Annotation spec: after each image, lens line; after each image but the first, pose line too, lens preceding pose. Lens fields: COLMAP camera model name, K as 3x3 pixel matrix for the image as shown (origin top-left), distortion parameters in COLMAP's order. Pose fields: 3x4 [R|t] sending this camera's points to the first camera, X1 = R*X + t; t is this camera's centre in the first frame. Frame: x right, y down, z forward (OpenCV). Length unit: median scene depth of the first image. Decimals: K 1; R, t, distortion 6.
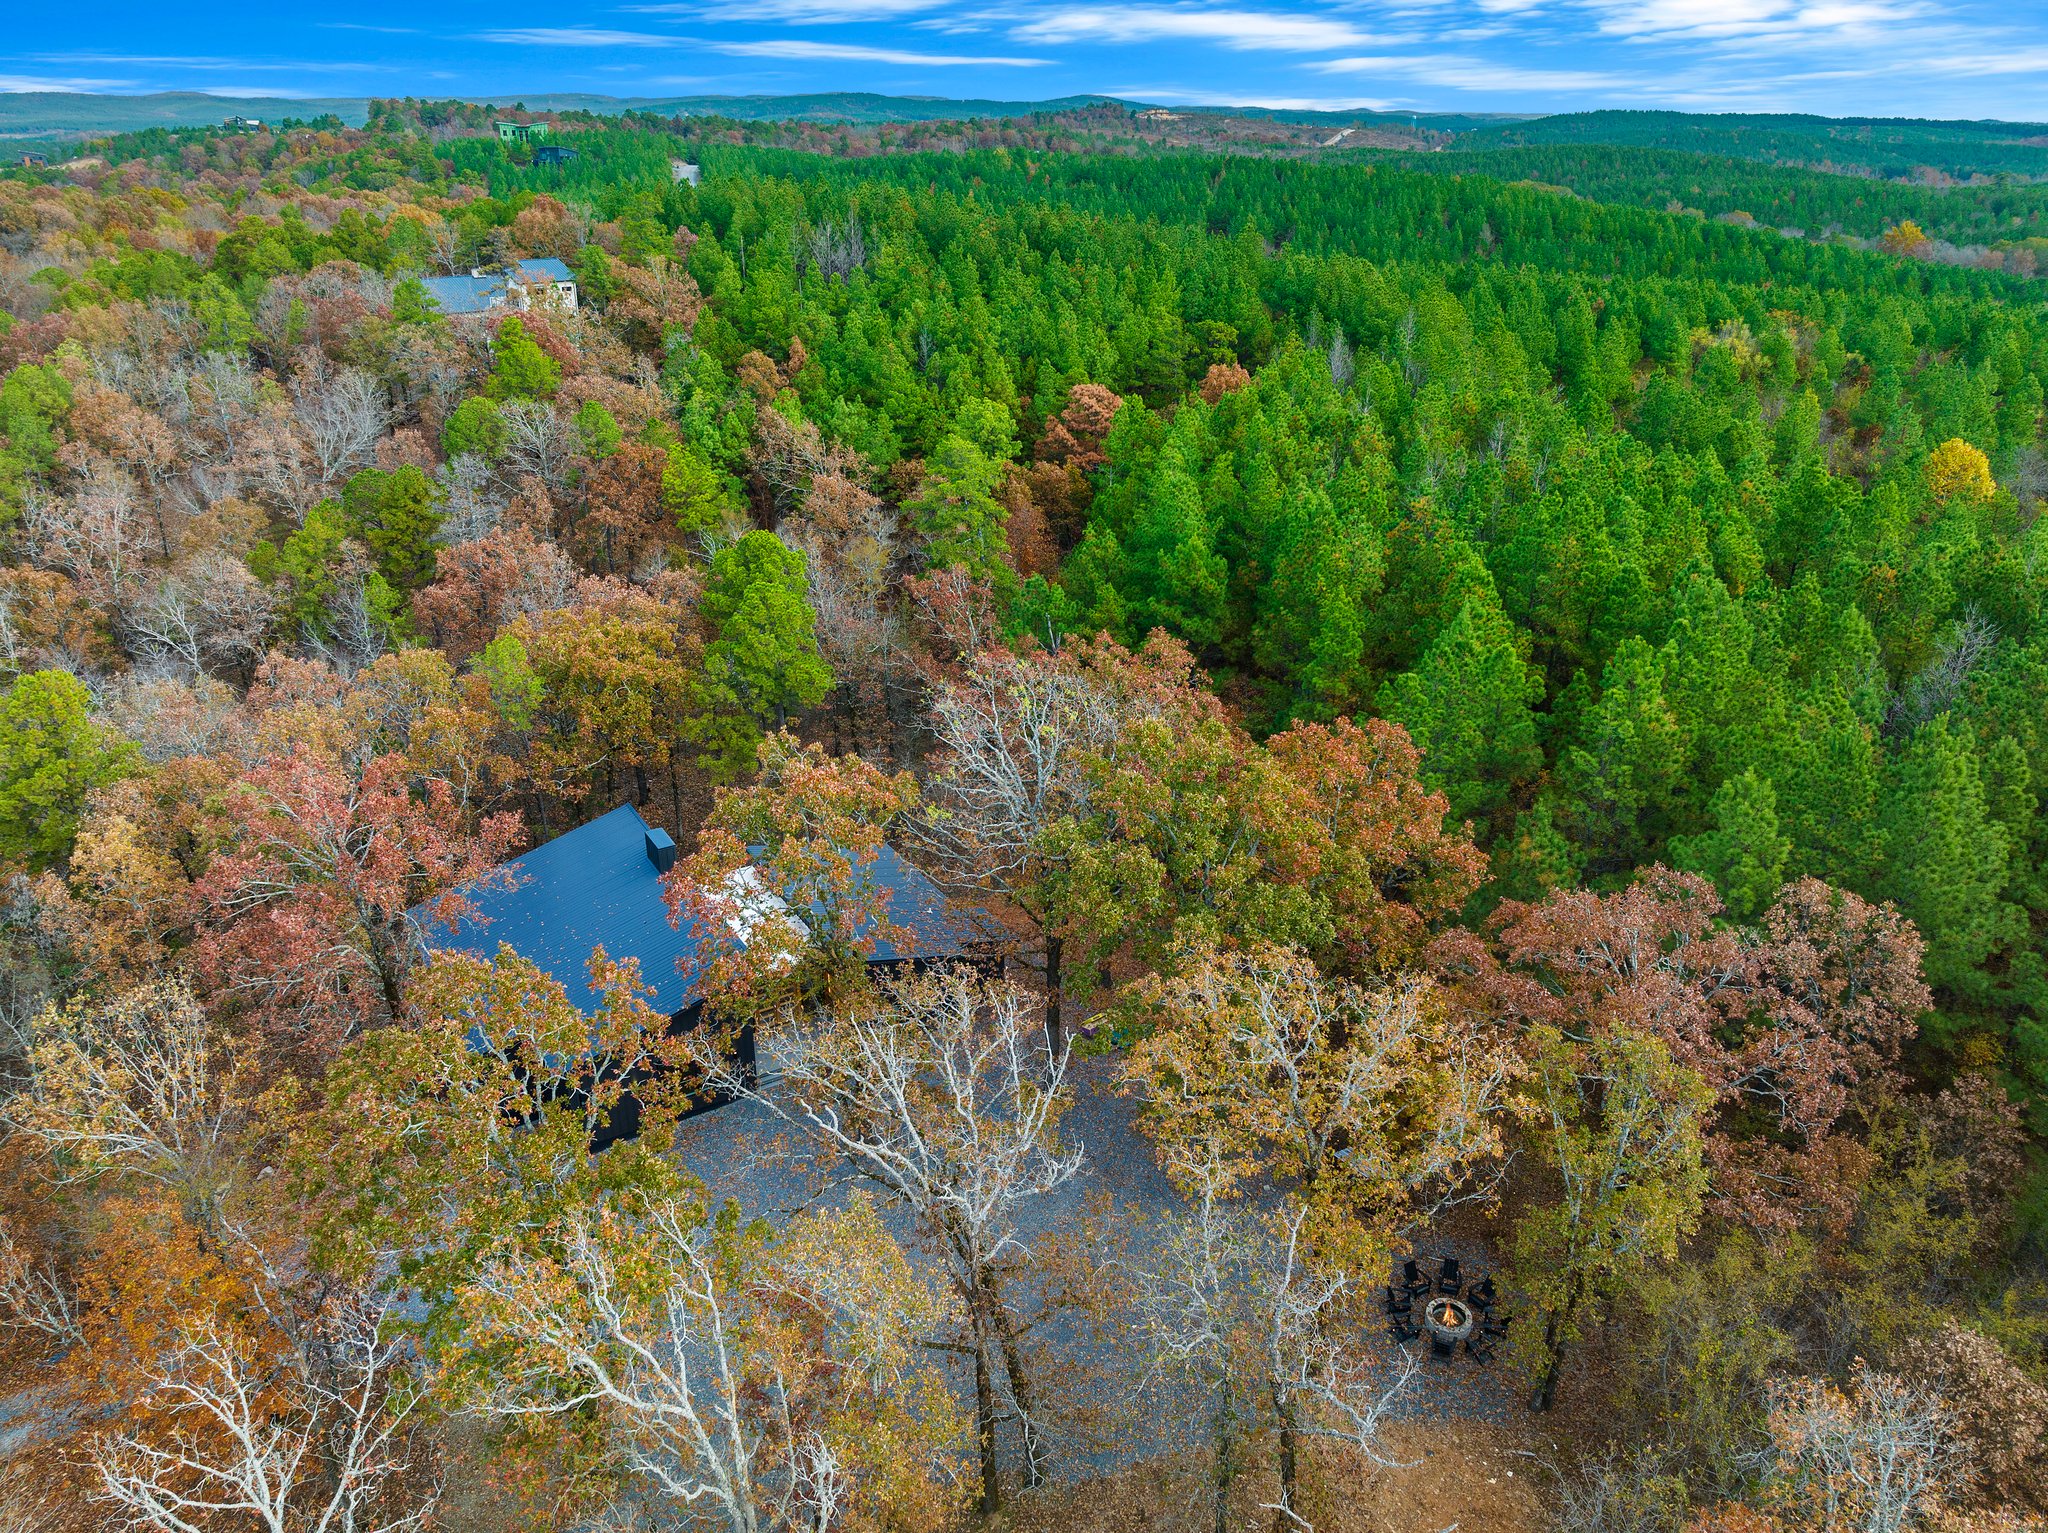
lens RADIAL K [[1461.8, 0, 1024.0], [0, 1461.8, 766.5], [0, 0, 1]] dist [-0.061612, 0.031315]
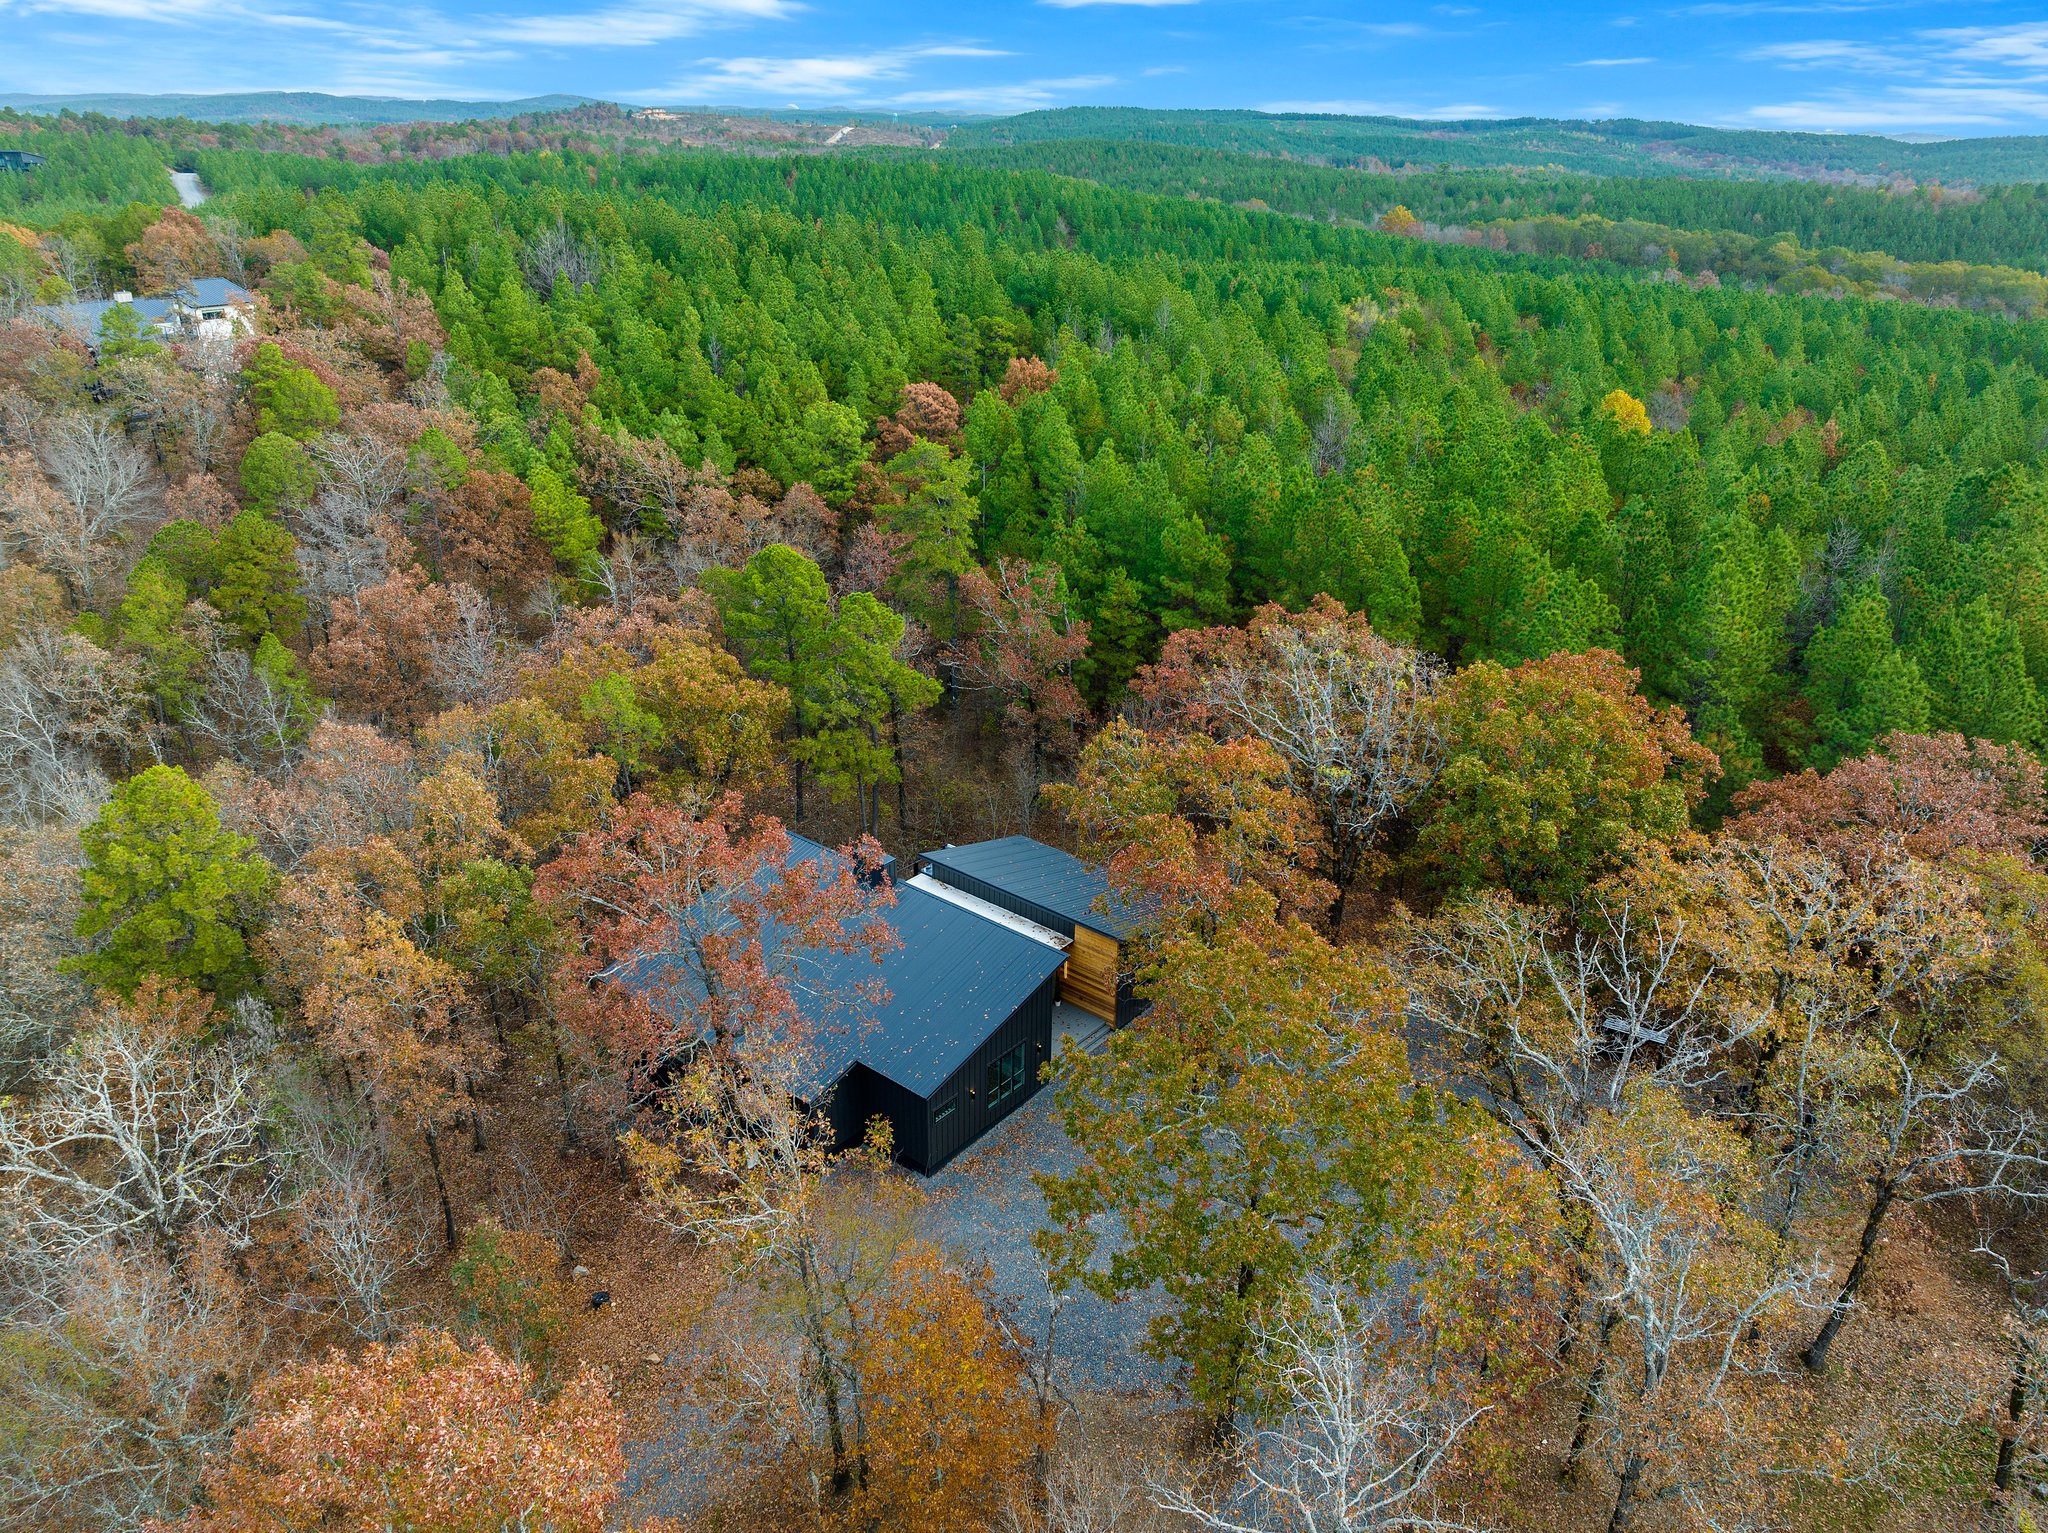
lens RADIAL K [[1460.5, 0, 1024.0], [0, 1460.5, 766.5], [0, 0, 1]] dist [-0.055886, 0.029607]
pose [[0.946278, -0.127710, 0.297064, -0.199452], [0.127526, 0.991632, 0.020086, -0.007653], [-0.297143, 0.018876, 0.954646, 0.012896]]
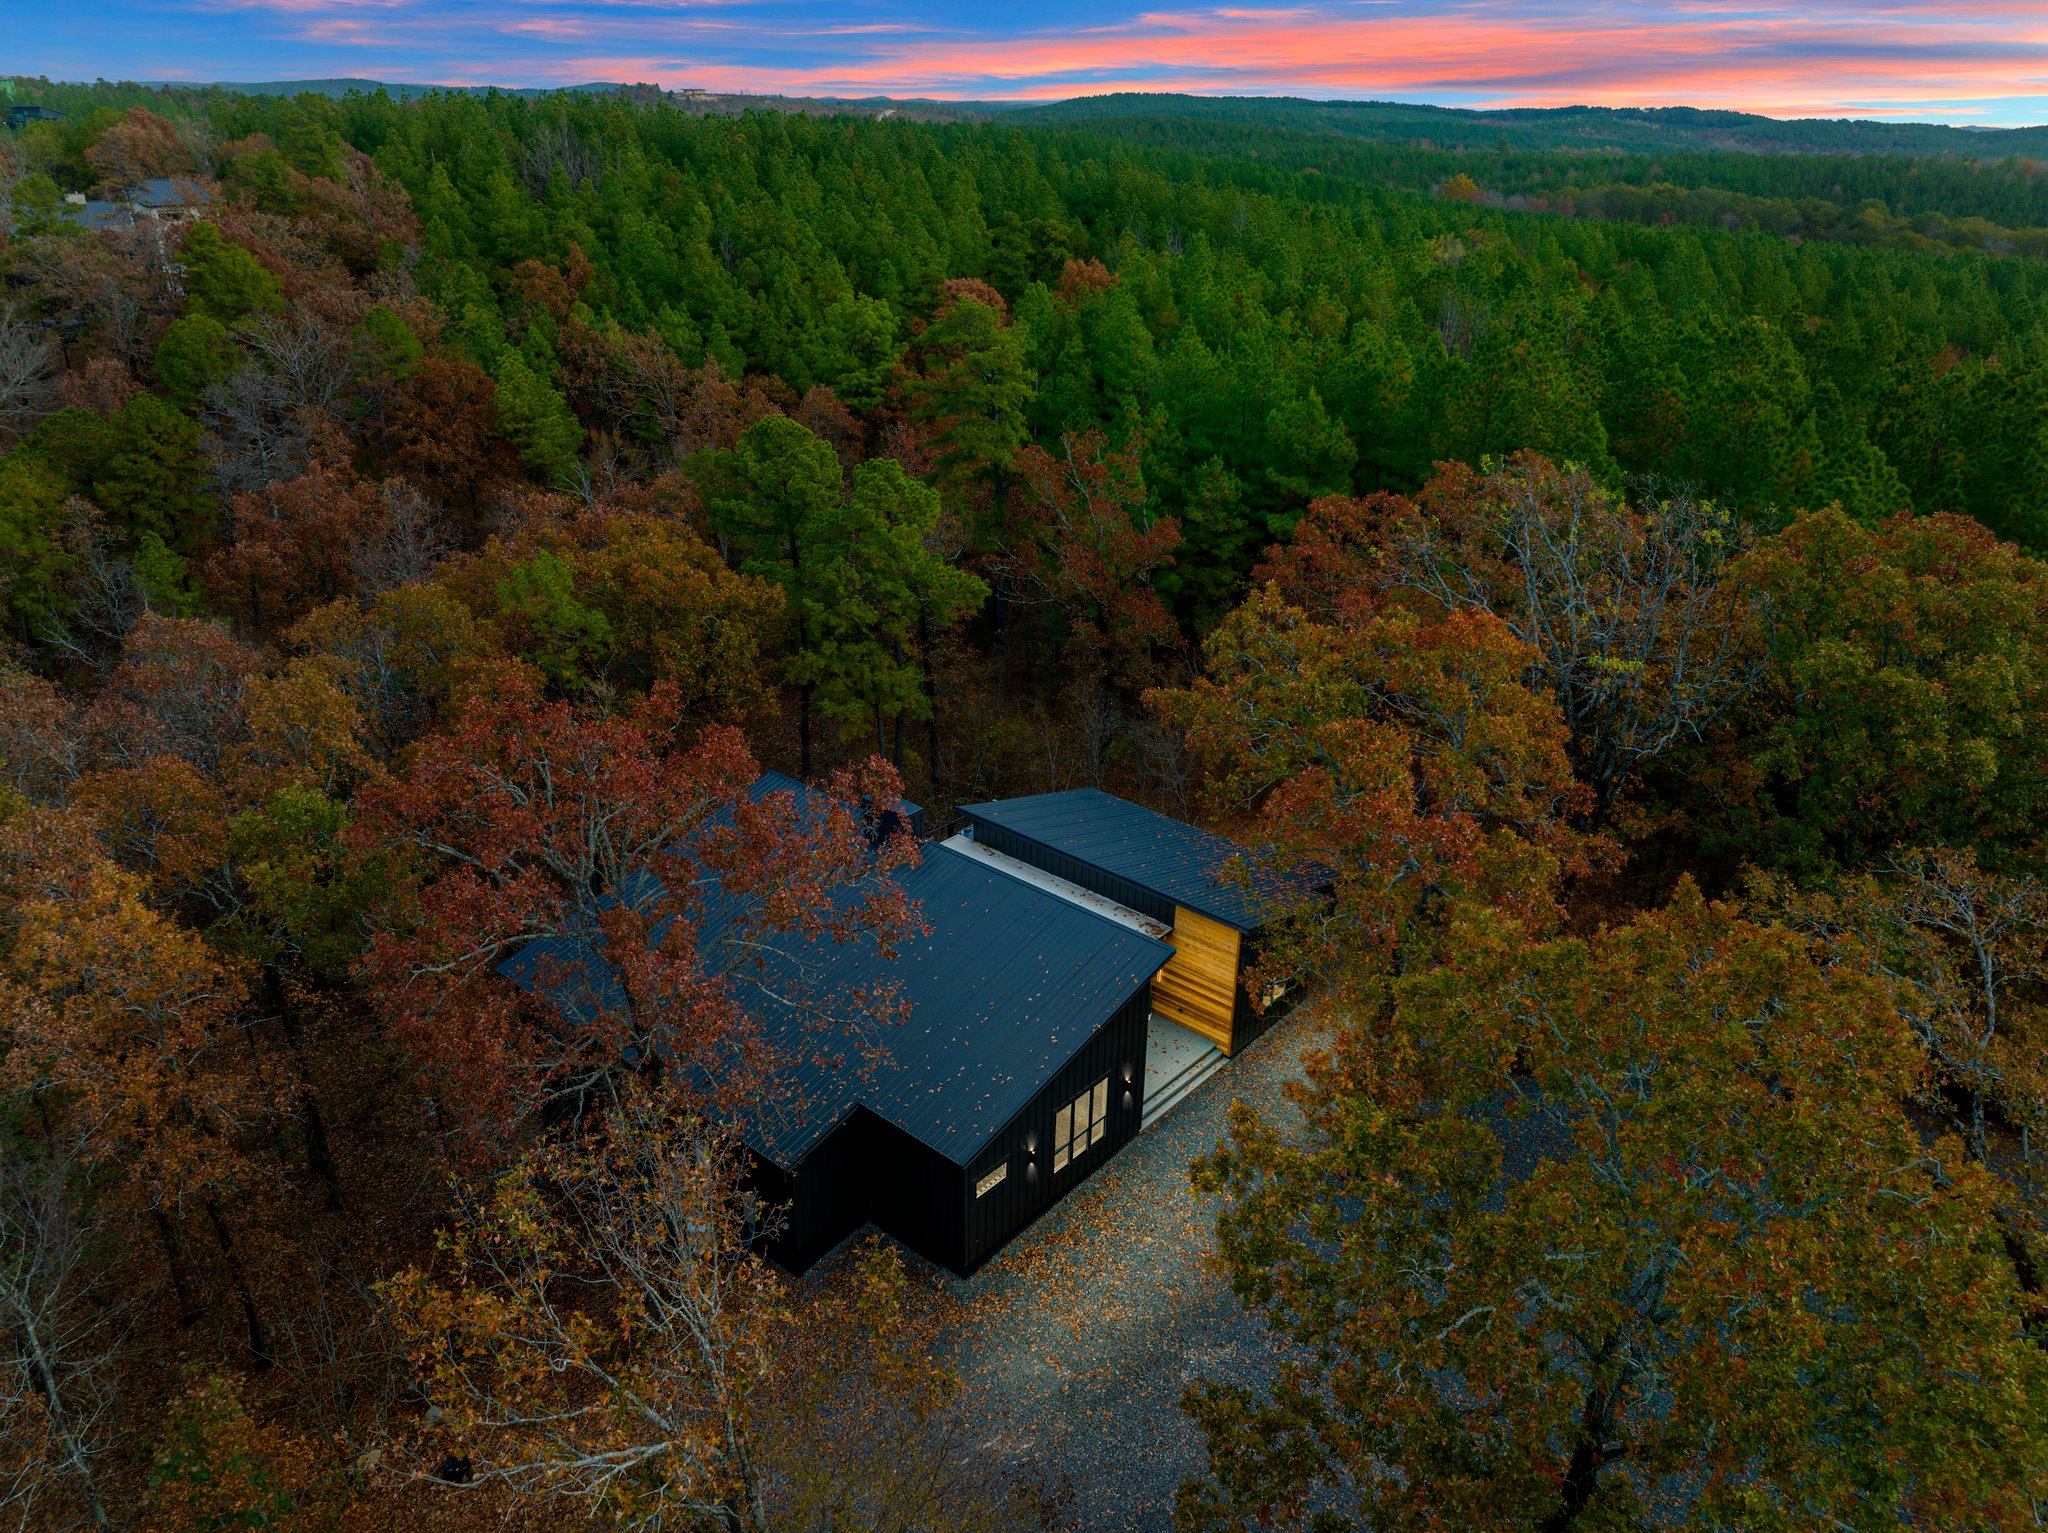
lens RADIAL K [[1461.8, 0, 1024.0], [0, 1461.8, 766.5], [0, 0, 1]] dist [-0.061612, 0.031315]
pose [[0.954594, -0.116297, 0.274272, -0.172056], [0.114647, 0.993161, 0.022095, 0.010853], [-0.274966, 0.010353, 0.961398, 0.142625]]
